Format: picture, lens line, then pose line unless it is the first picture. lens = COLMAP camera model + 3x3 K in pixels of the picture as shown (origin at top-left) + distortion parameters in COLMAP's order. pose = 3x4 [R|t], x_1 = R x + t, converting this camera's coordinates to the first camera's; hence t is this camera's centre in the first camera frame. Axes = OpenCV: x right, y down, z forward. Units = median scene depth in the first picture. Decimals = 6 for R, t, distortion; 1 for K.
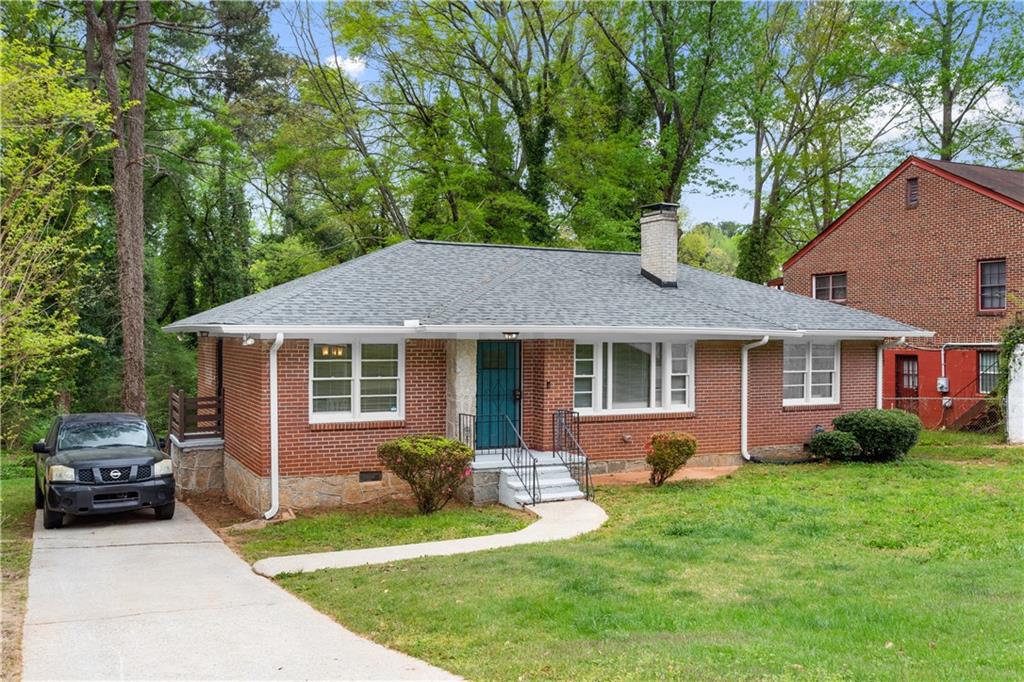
lens RADIAL K [[859.0, 0, 515.0], [0, 859.0, 342.5], [0, 0, 1]] dist [0.003377, -0.000474]
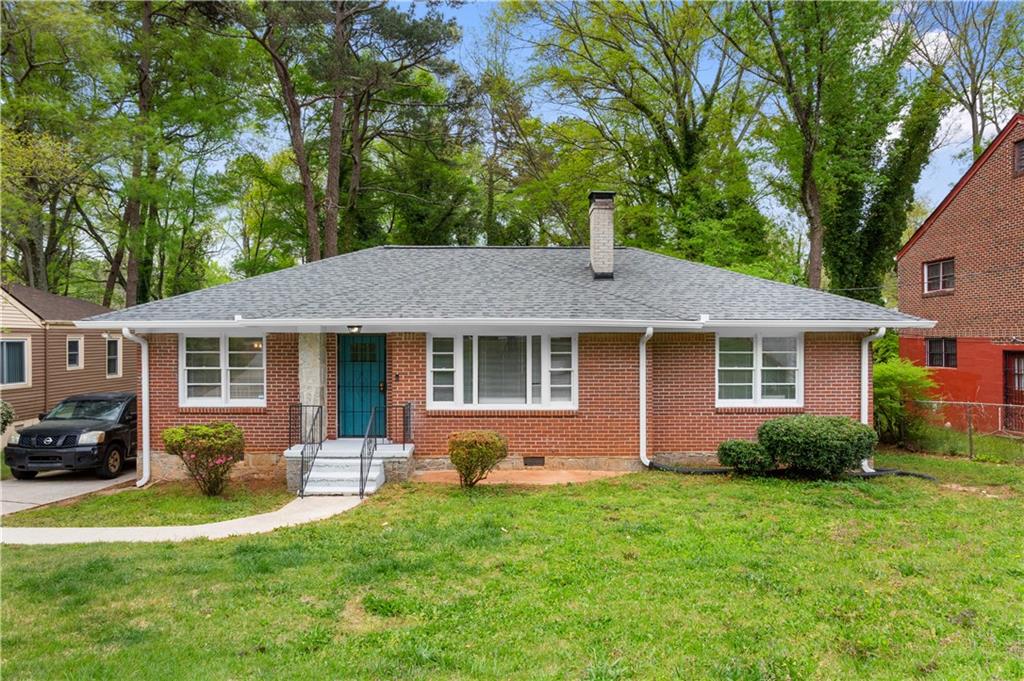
lens RADIAL K [[670.5, 0, 506.3], [0, 670.5, 345.5], [0, 0, 1]] dist [-0.004136, 0.001981]
pose [[0.908202, 0.002066, -0.418526, 0.448813], [0.001379, 0.999968, 0.007929, 0.005101], [0.418529, -0.007778, 0.908170, 0.314202]]
